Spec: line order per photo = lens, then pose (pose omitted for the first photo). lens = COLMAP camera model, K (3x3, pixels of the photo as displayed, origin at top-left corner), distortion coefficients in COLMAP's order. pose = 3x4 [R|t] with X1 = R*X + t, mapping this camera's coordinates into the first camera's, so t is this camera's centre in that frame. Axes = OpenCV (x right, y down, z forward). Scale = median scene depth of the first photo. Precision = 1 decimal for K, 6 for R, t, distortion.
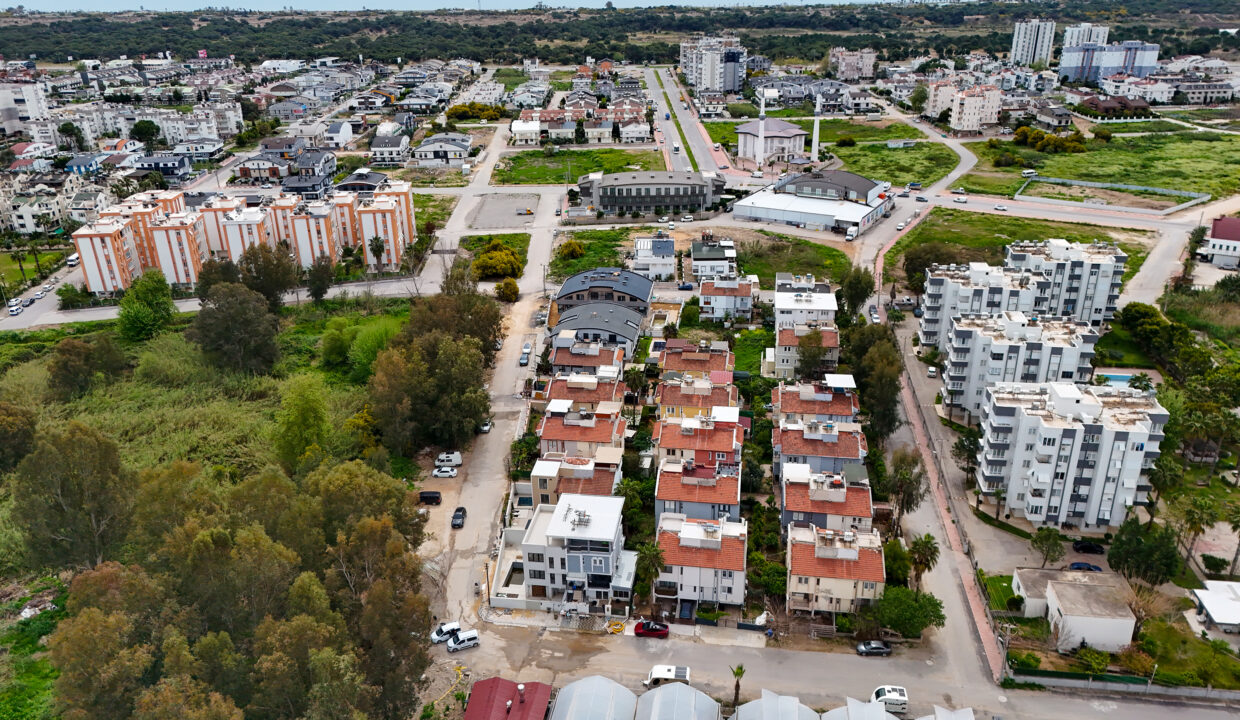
lens RADIAL K [[886.7, 0, 621.4], [0, 886.7, 379.3], [0, 0, 1]] dist [0.066086, -0.071053]
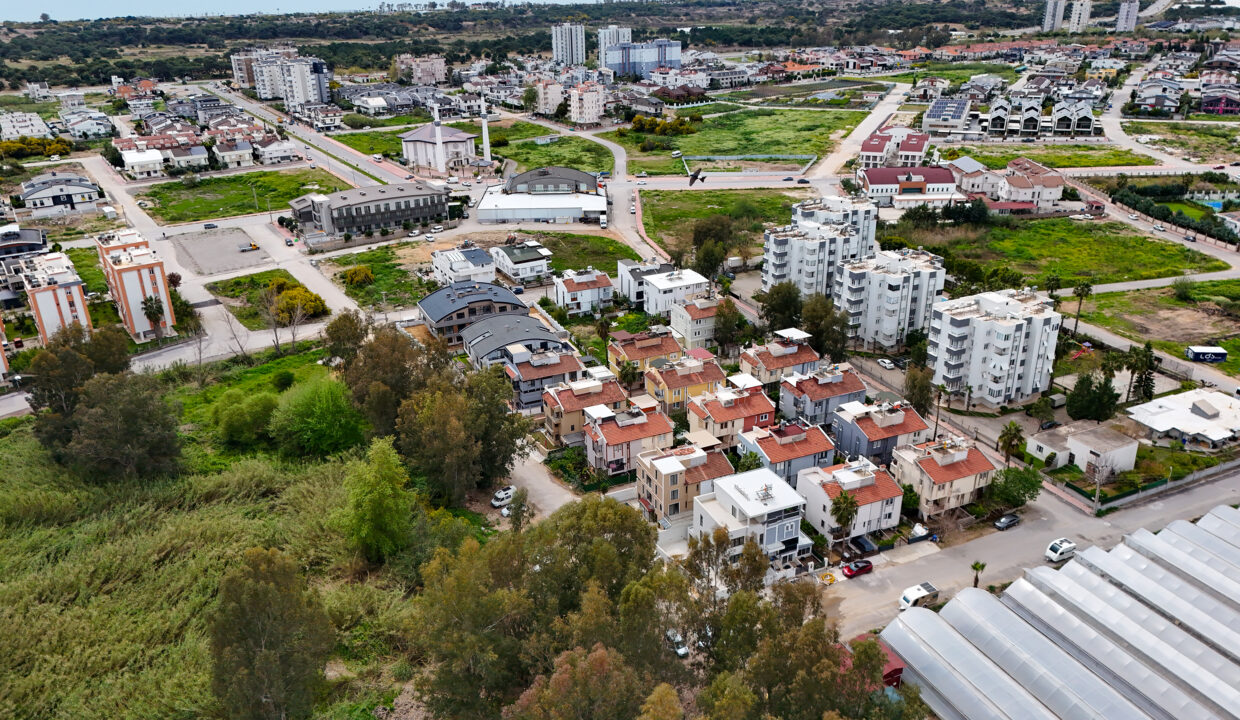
lens RADIAL K [[886.7, 0, 621.4], [0, 886.7, 379.3], [0, 0, 1]] dist [0.066086, -0.071053]
pose [[0.849353, -0.219602, 0.479974, -0.244015], [0.223598, 0.973414, 0.049691, -0.023166], [-0.478126, 0.065116, 0.875874, 0.057857]]
